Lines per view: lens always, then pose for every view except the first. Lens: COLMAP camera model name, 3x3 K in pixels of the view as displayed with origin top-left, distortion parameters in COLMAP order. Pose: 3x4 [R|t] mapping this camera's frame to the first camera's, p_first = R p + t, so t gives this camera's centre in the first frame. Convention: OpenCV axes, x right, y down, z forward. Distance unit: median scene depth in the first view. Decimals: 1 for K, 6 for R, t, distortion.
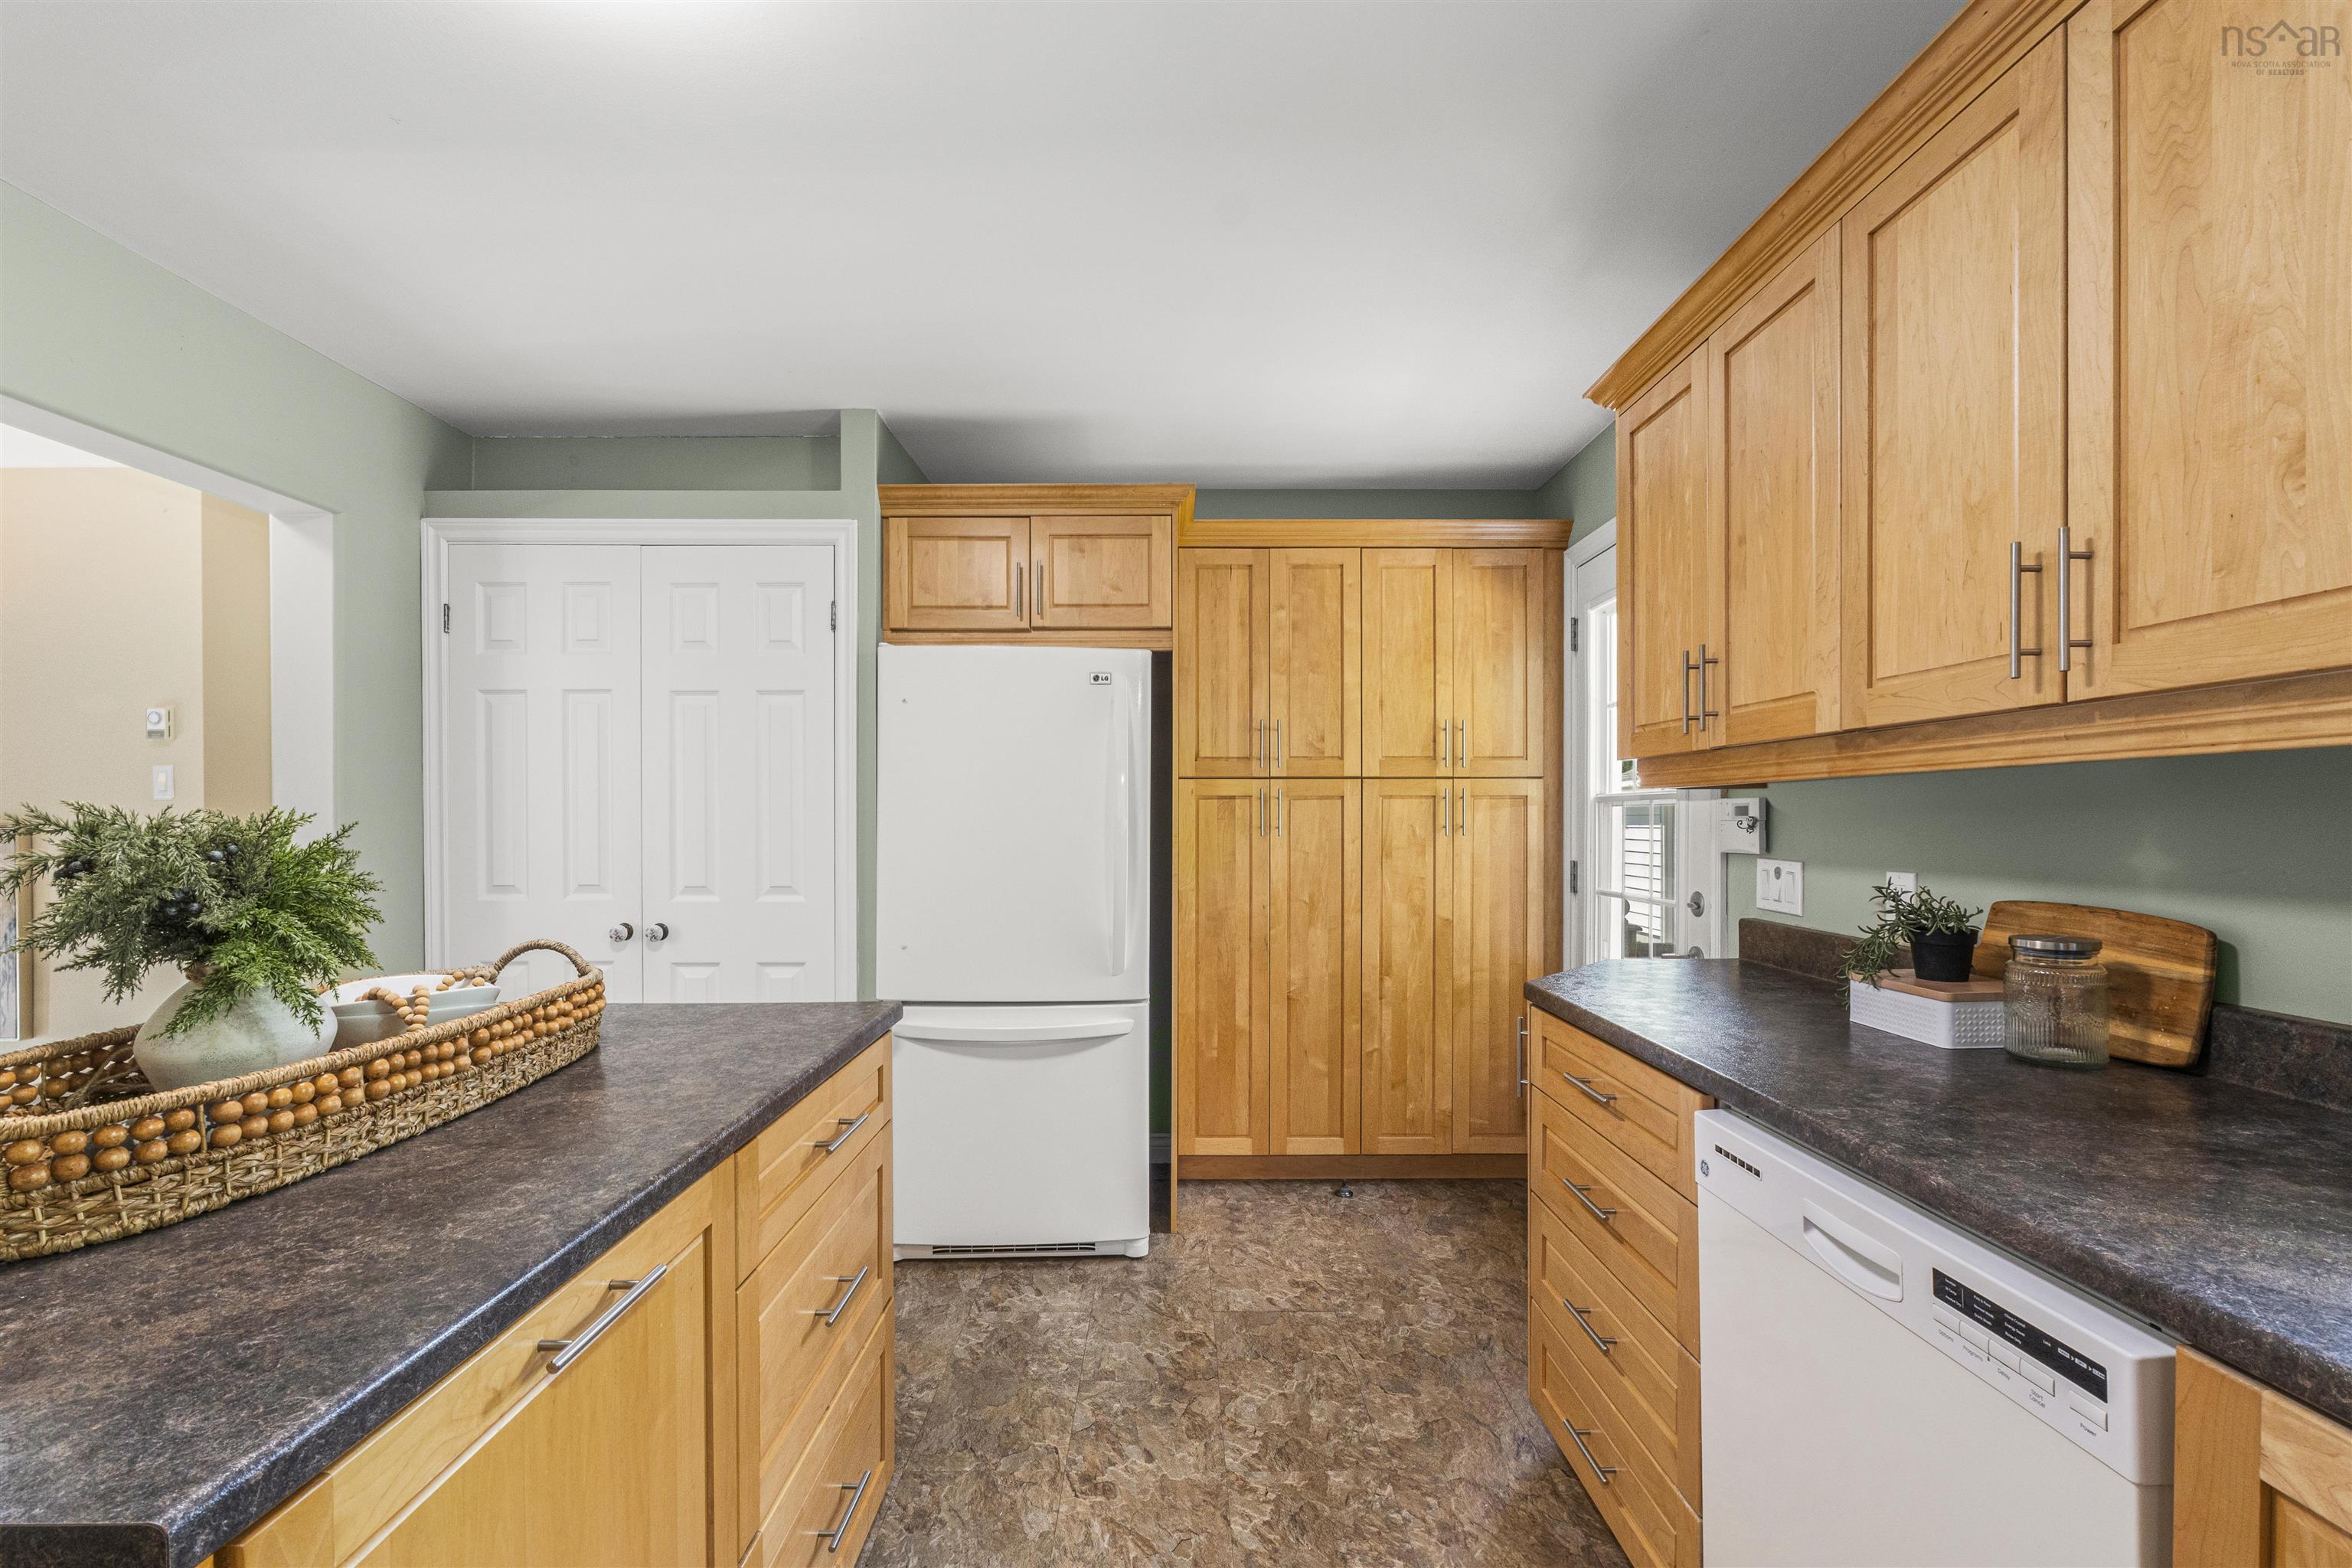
lens RADIAL K [[999.7, 0, 1175.9], [0, 999.7, 822.8], [0, 0, 1]] dist [-0.006155, 0.000468]
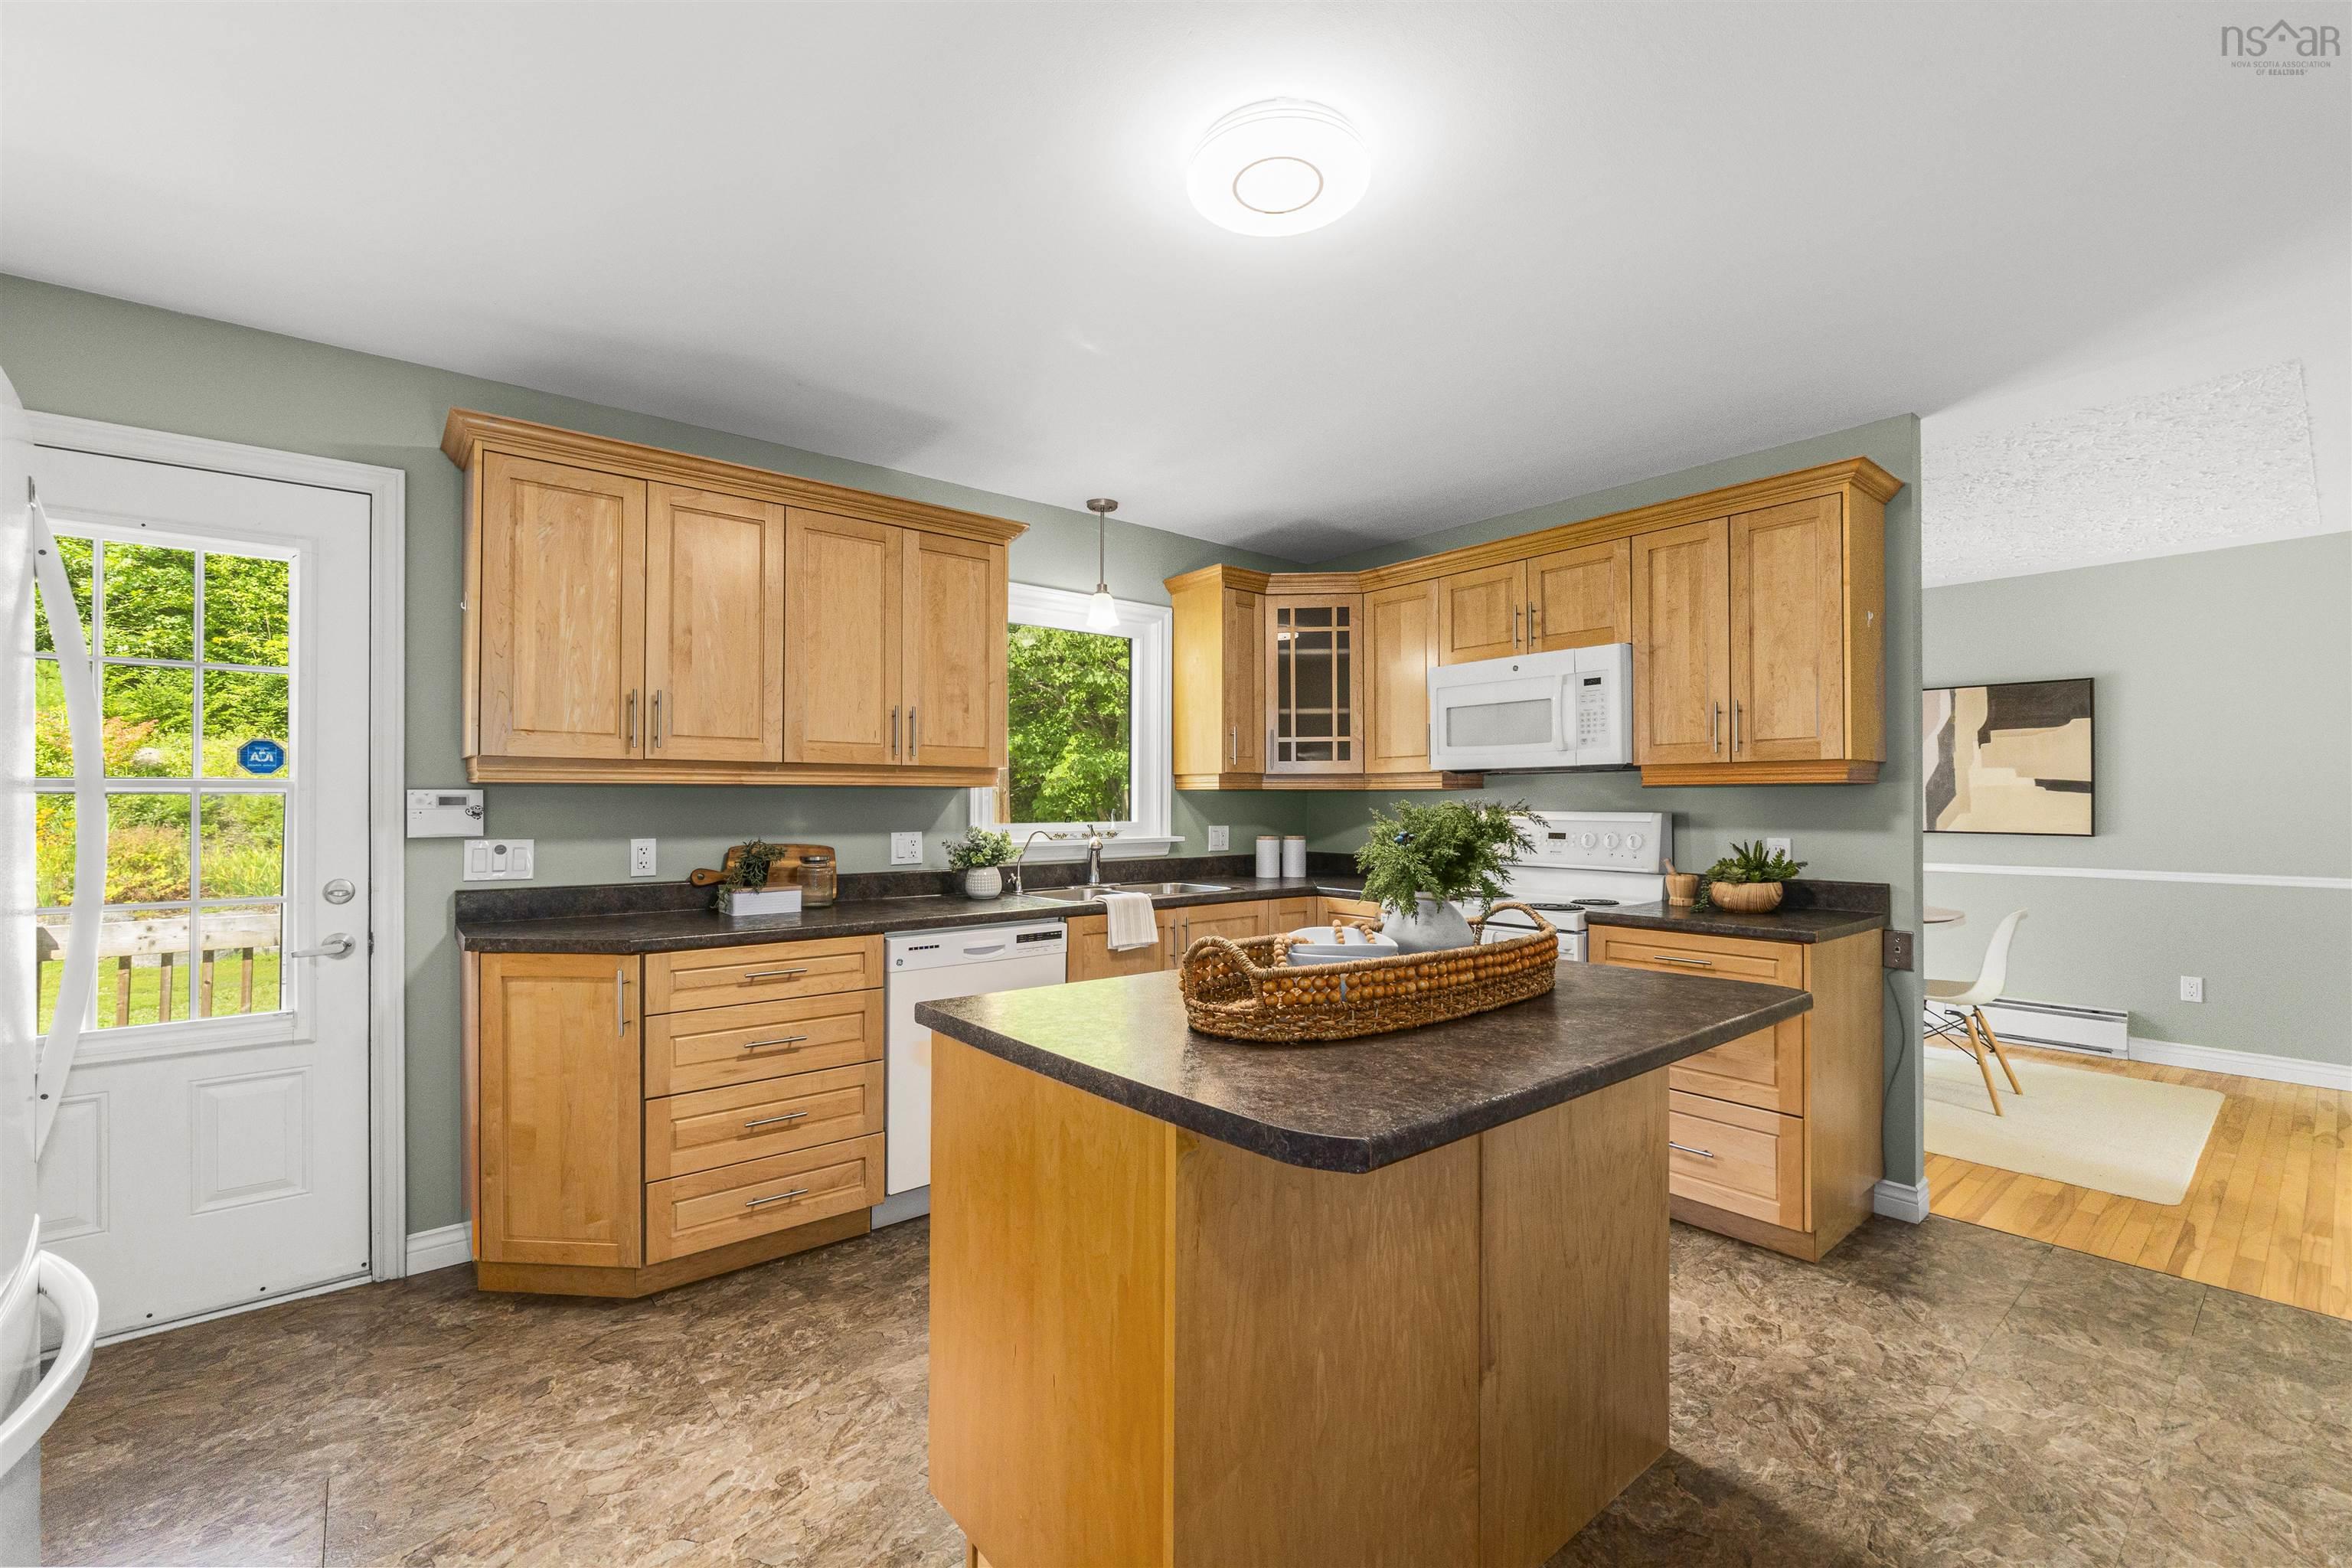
lens RADIAL K [[999.7, 0, 1175.5], [0, 999.7, 792.5], [0, 0, 1]] dist [-0.006155, 0.000468]
pose [[-0.632752, 0.007457, 0.774318, -1.490059], [0.004665, 0.999972, -0.005817, -0.018526], [-0.774340, -0.000069, -0.632769, 1.804588]]
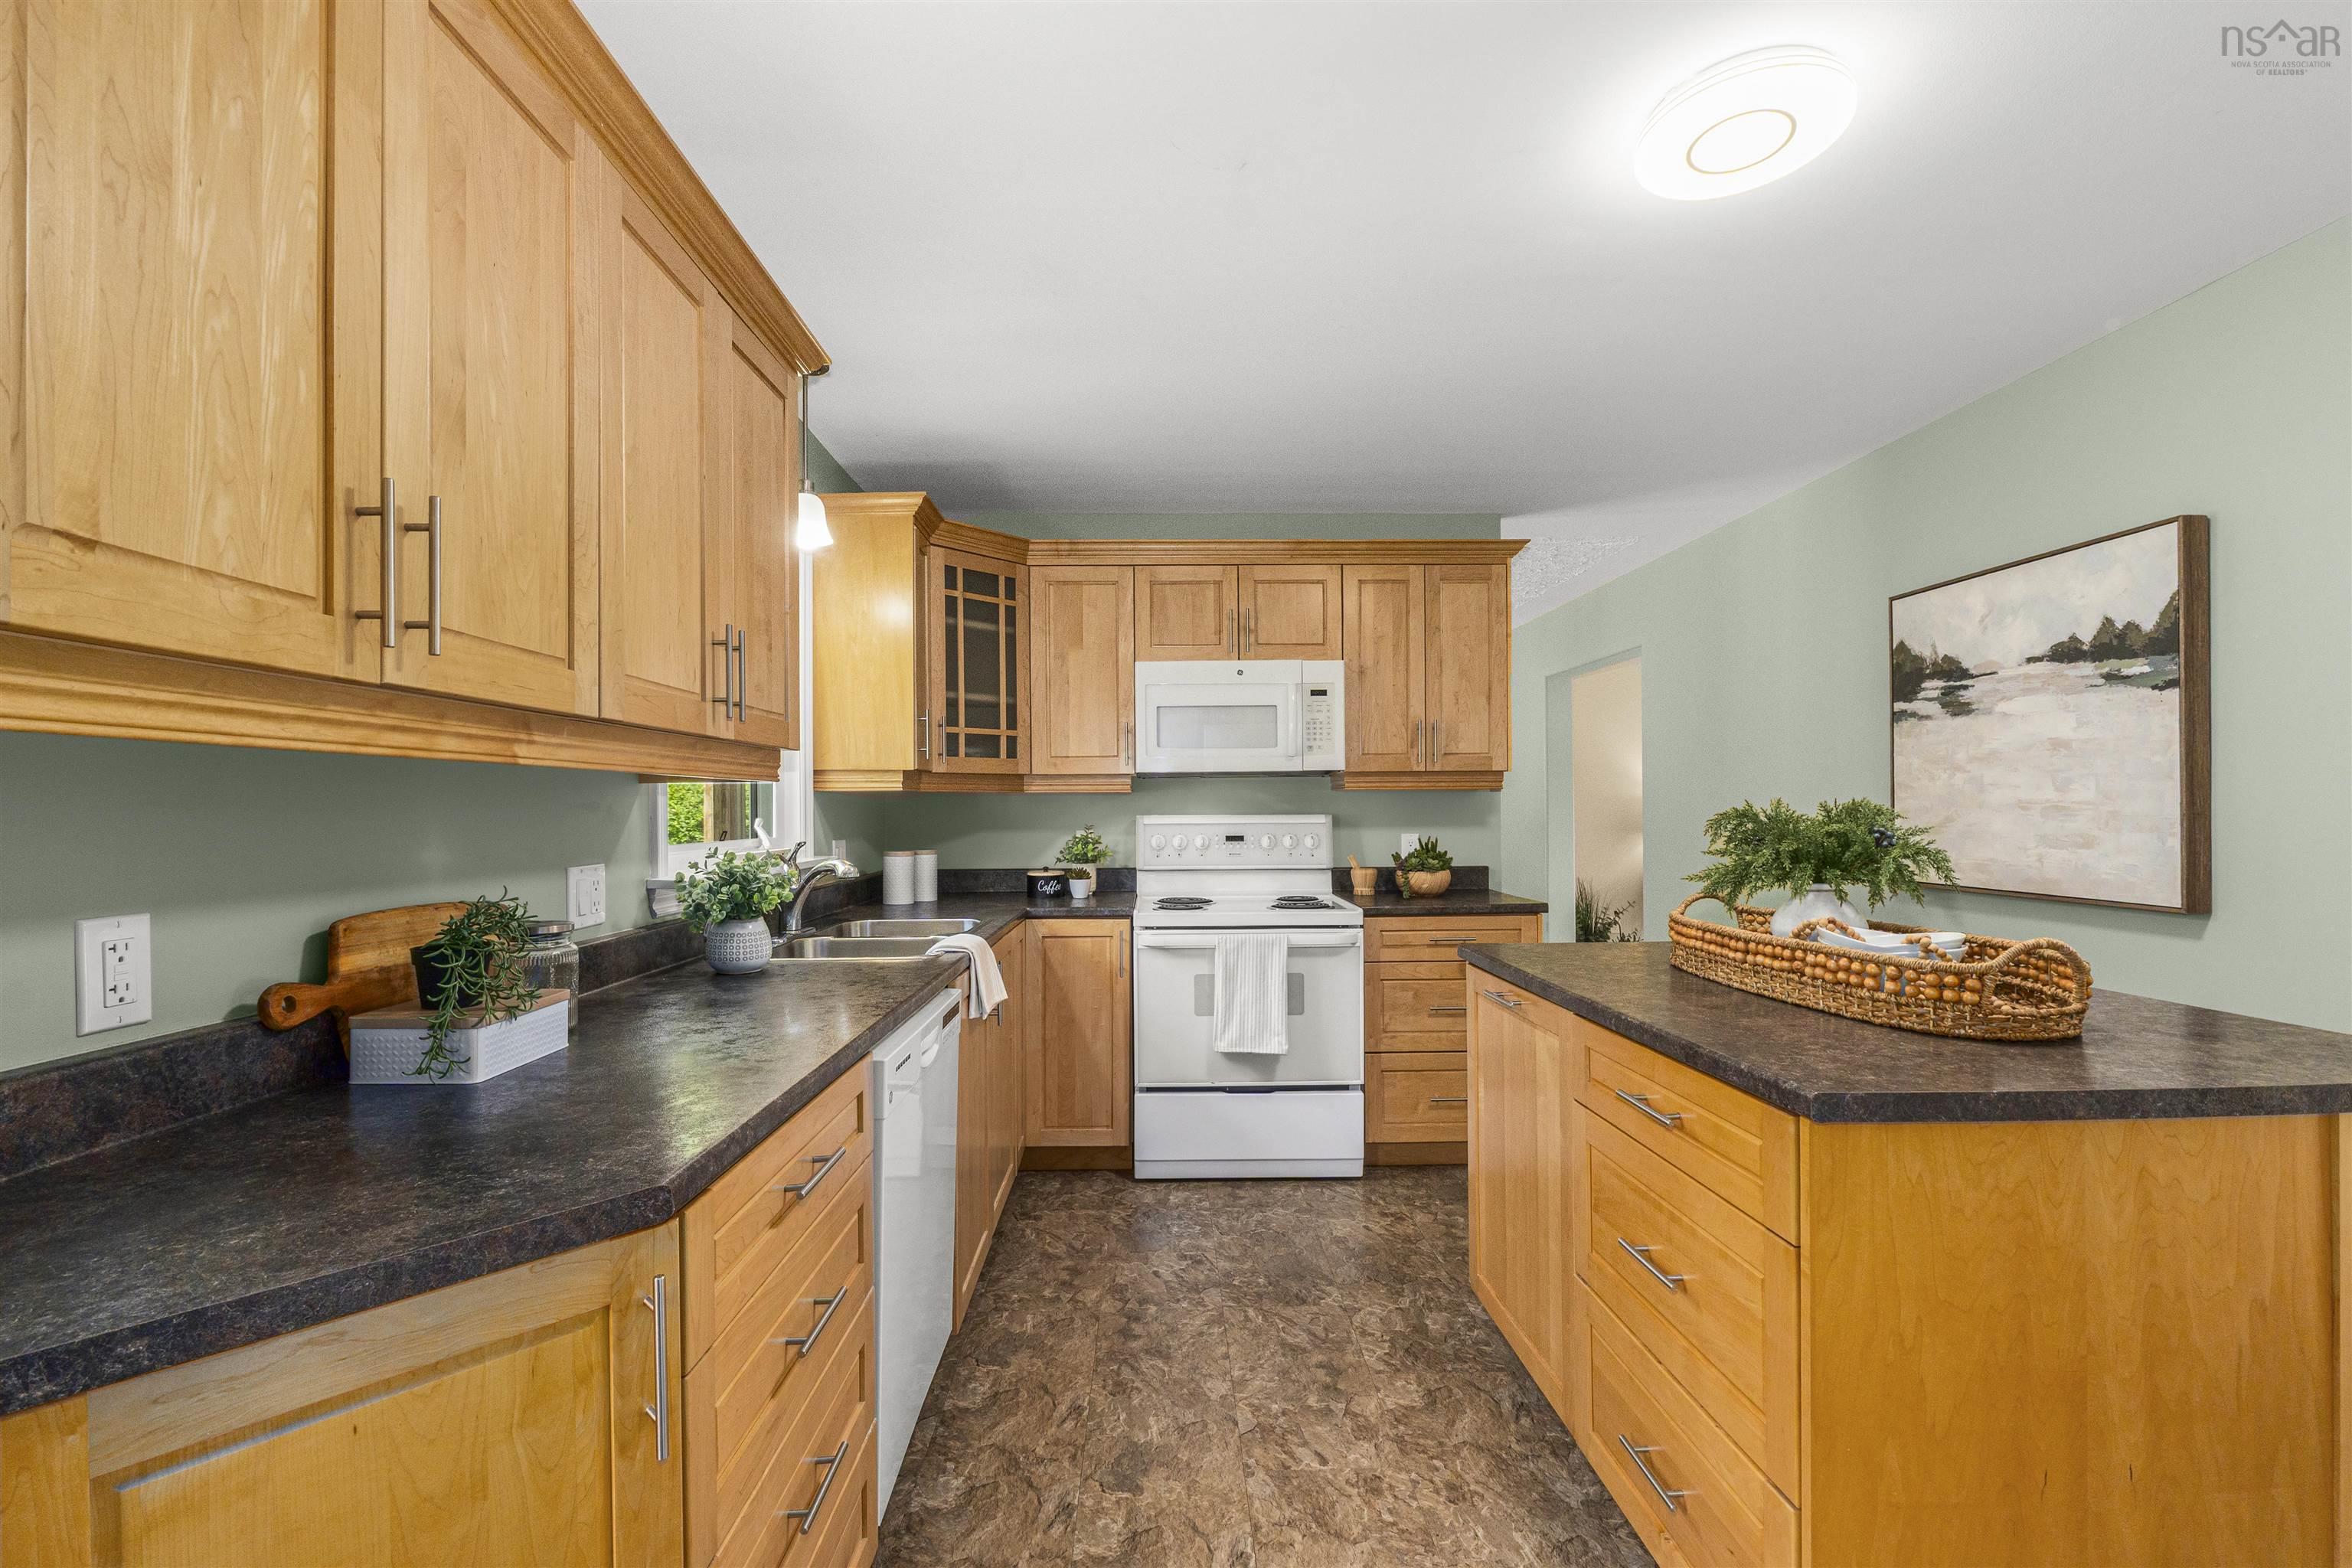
lens RADIAL K [[999.7, 0, 1190.3], [0, 999.7, 806.0], [0, 0, 1]] dist [-0.006155, 0.000468]
pose [[-0.999486, 0.007518, -0.031156, 0.183814], [0.007423, 0.999967, 0.003155, -0.013132], [0.031179, 0.002922, -0.999510, 2.082459]]
